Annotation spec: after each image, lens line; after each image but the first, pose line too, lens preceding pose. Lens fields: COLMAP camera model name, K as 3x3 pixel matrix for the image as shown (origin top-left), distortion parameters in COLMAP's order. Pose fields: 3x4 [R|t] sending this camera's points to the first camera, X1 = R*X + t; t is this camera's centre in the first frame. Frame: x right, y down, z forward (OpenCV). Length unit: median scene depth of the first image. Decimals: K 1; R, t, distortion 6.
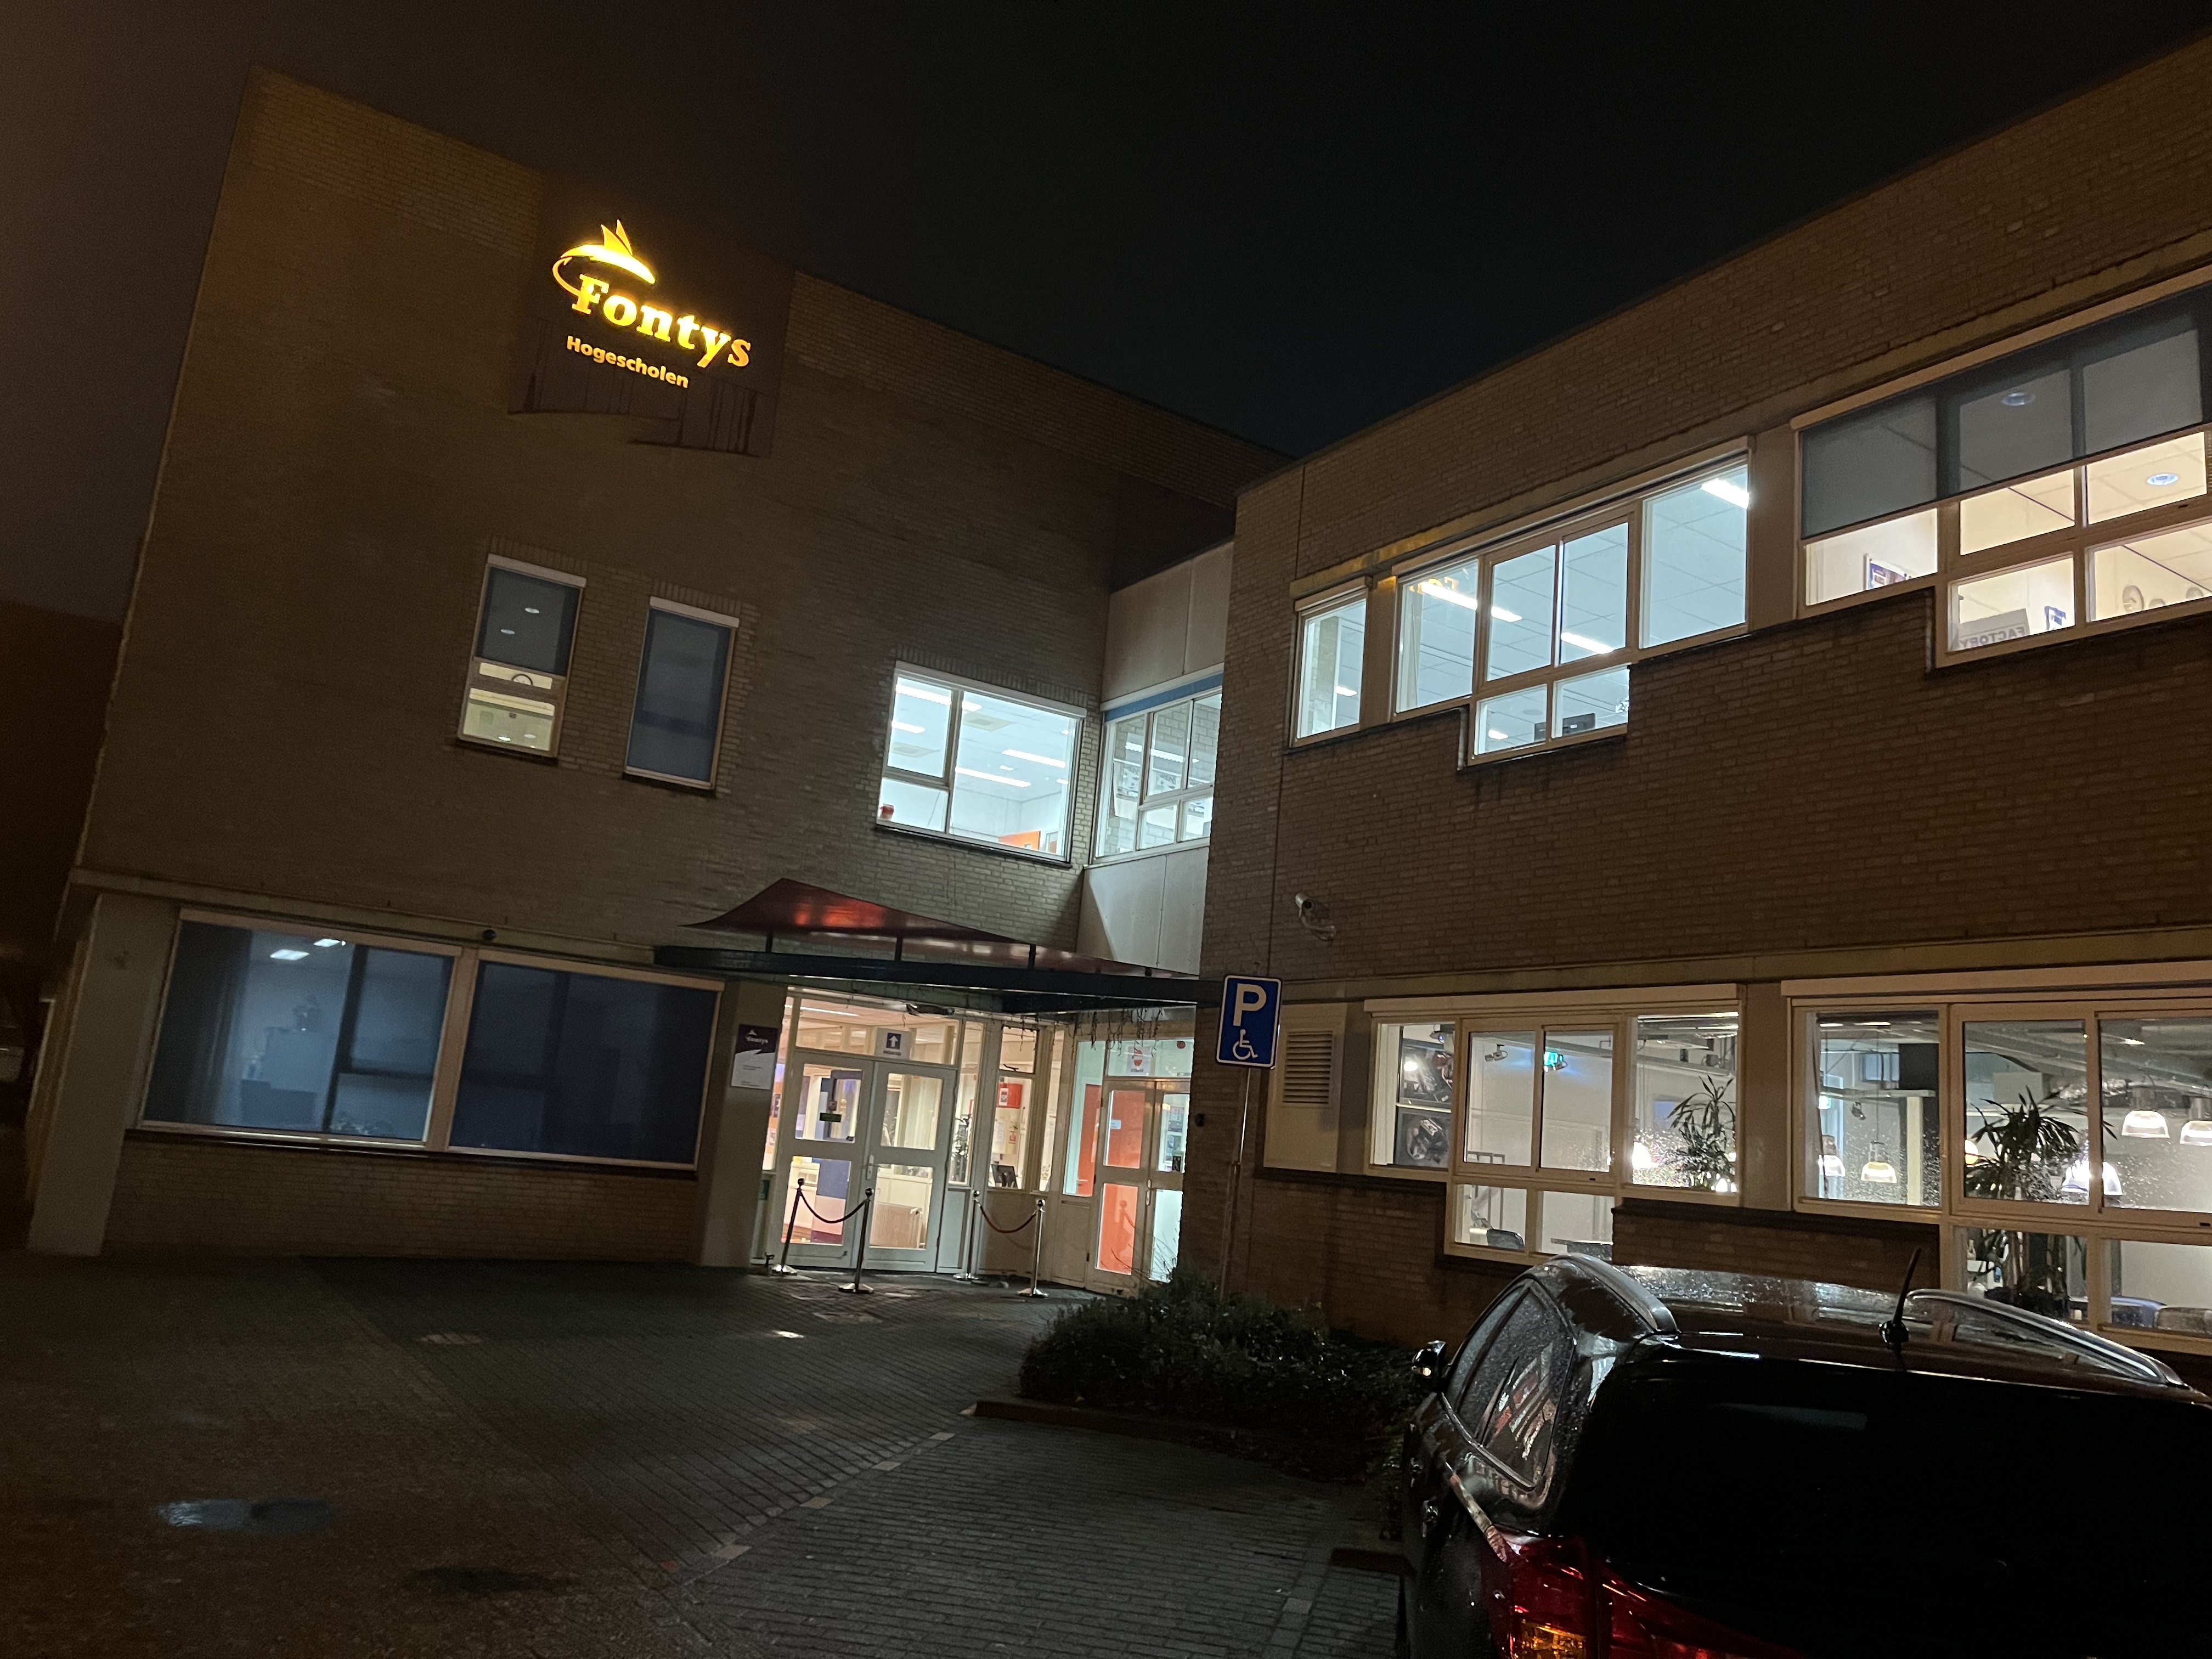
lens RADIAL K [[1668.5, 0, 1114.4], [0, 1668.5, 837.3], [0, 0, 1]] dist [0.009204, -0.014550]
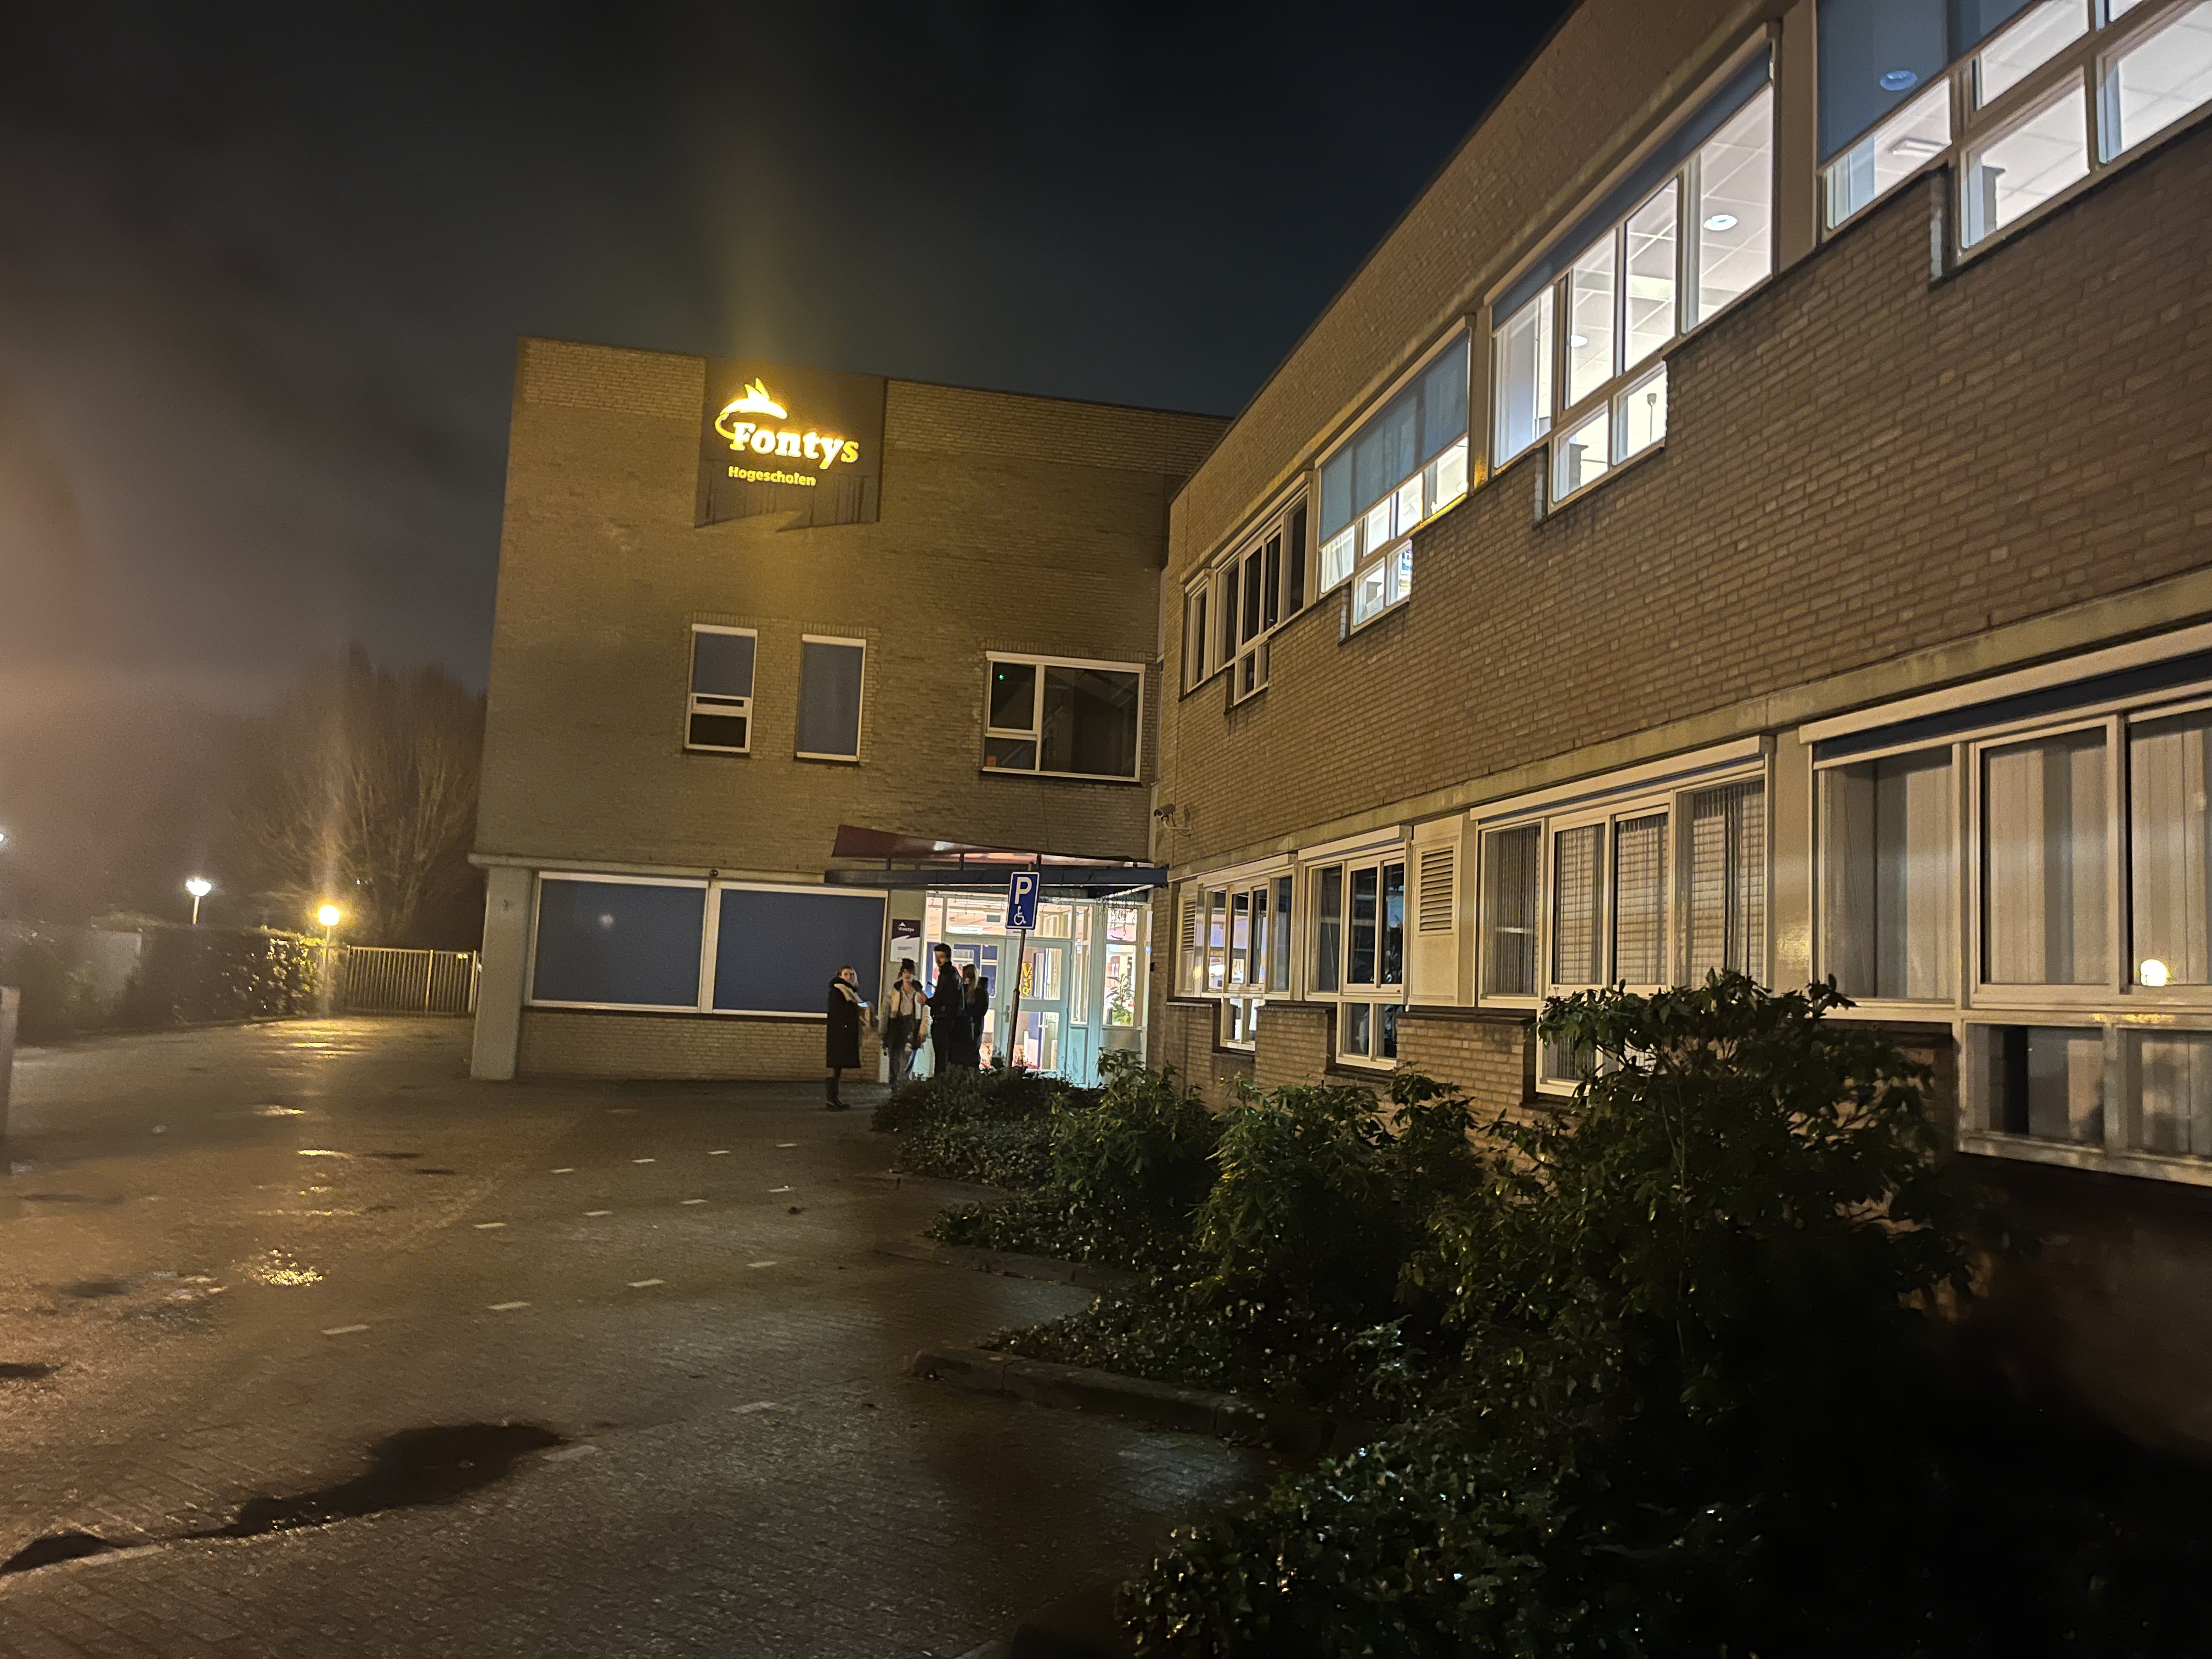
lens RADIAL K [[1668.5, 0, 1121.1], [0, 1668.5, 833.9], [0, 0, 1]] dist [0.009204, -0.014550]
pose [[0.930272, -0.081596, -0.357681, 0.489959], [0.105952, 0.993163, 0.049001, -0.012495], [0.351237, -0.083482, 0.932557, -0.282070]]
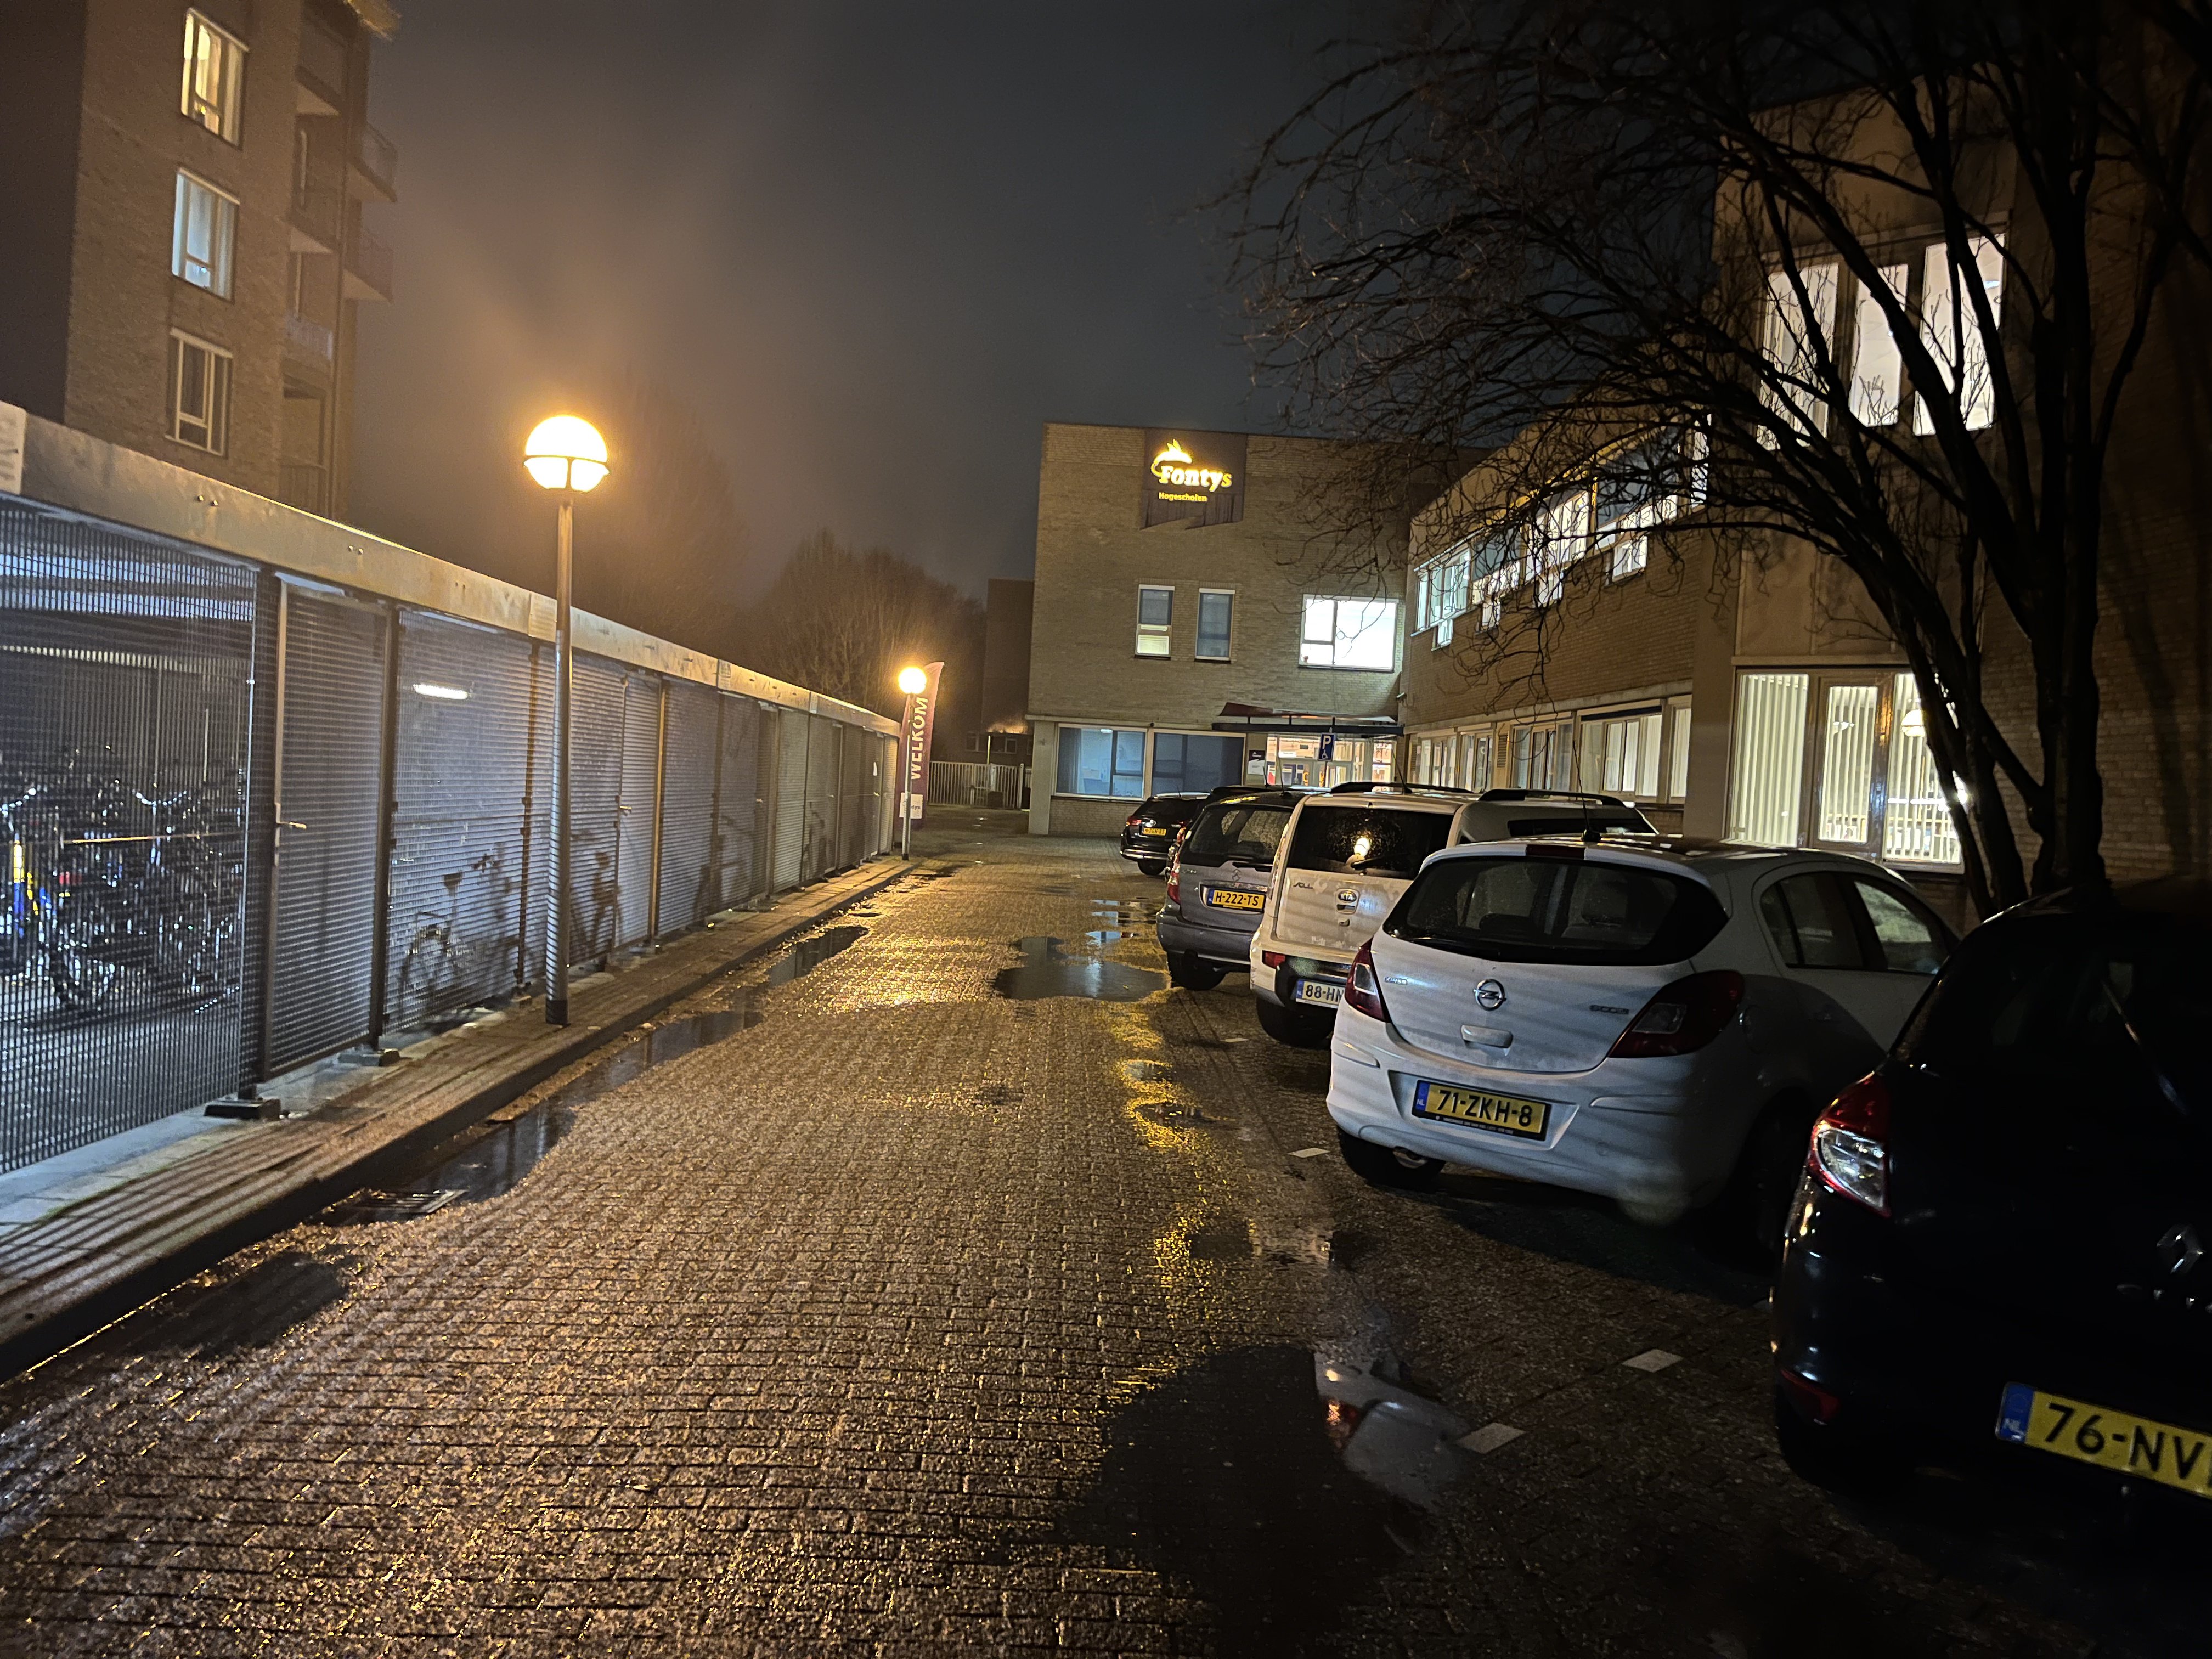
lens RADIAL K [[1668.5, 0, 1102.4], [0, 1668.5, 838.4], [0, 0, 1]] dist [0.009204, -0.014550]
pose [[0.850334, -0.023434, -0.525721, 0.939133], [0.118943, 0.981714, 0.148626, -0.165121], [0.512625, -0.188912, 0.837572, -1.310125]]
